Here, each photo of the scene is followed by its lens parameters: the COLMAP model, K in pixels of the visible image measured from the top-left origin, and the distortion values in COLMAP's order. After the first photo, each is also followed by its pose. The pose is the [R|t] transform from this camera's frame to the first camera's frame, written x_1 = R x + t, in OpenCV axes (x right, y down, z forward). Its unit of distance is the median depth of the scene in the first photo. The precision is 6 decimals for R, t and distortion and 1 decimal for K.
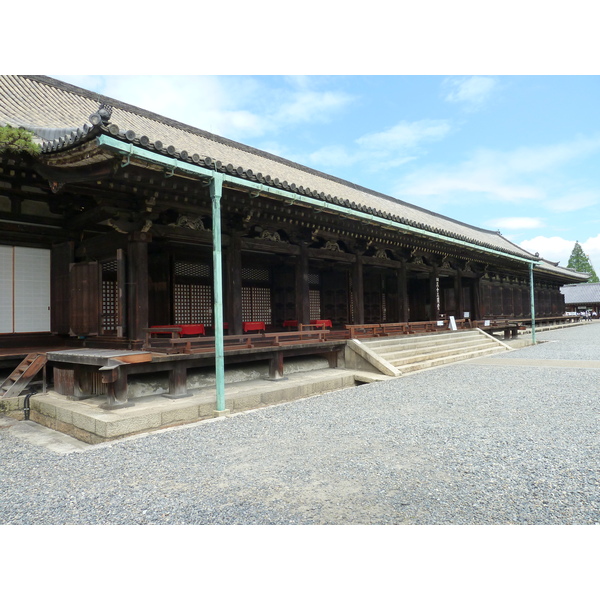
lens RADIAL K [[446.4, 0, 300.0], [0, 446.4, 300.0], [0, 0, 1]] dist [-0.035534, 0.007465]
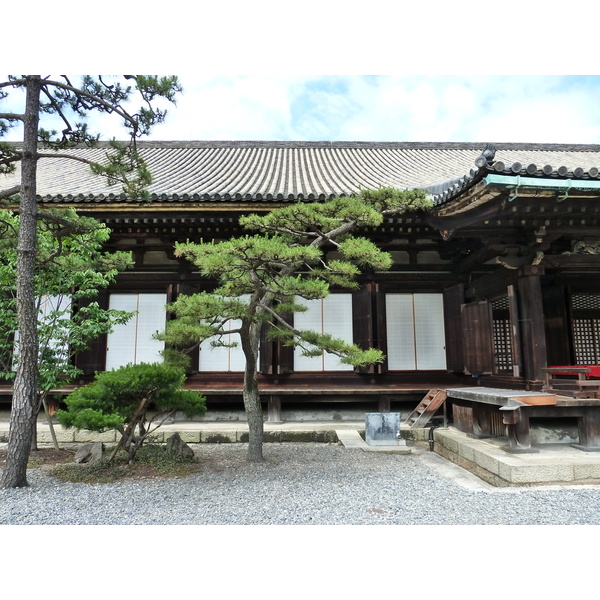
lens RADIAL K [[446.4, 0, 300.0], [0, 446.4, 300.0], [0, 0, 1]] dist [-0.035534, 0.007465]
pose [[0.684051, -0.084450, -0.724530, -0.021364], [0.018406, 0.994958, -0.098594, 0.004386], [0.729202, 0.054108, 0.682156, 0.001311]]
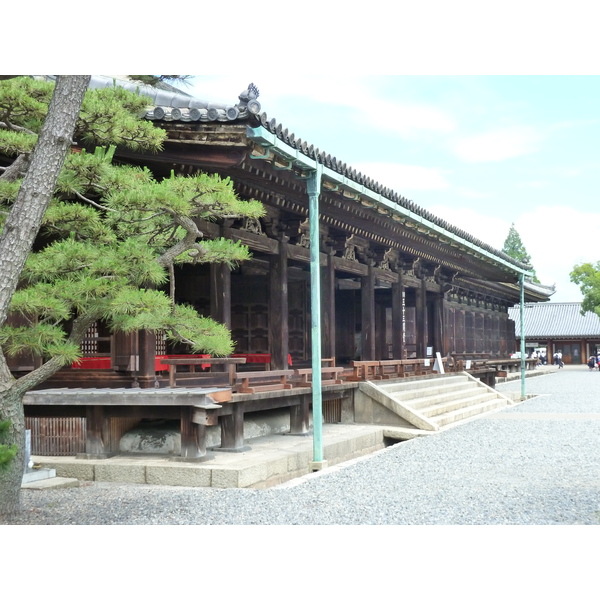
lens RADIAL K [[1016.7, 0, 300.0], [0, 1016.7, 300.0], [0, 0, 1]] dist [0.161955, 0.000185]
pose [[0.925665, 0.035097, 0.376712, -0.781598], [-0.027983, 0.999312, -0.024343, 0.003120], [-0.377307, 0.011992, 0.926010, -0.597829]]
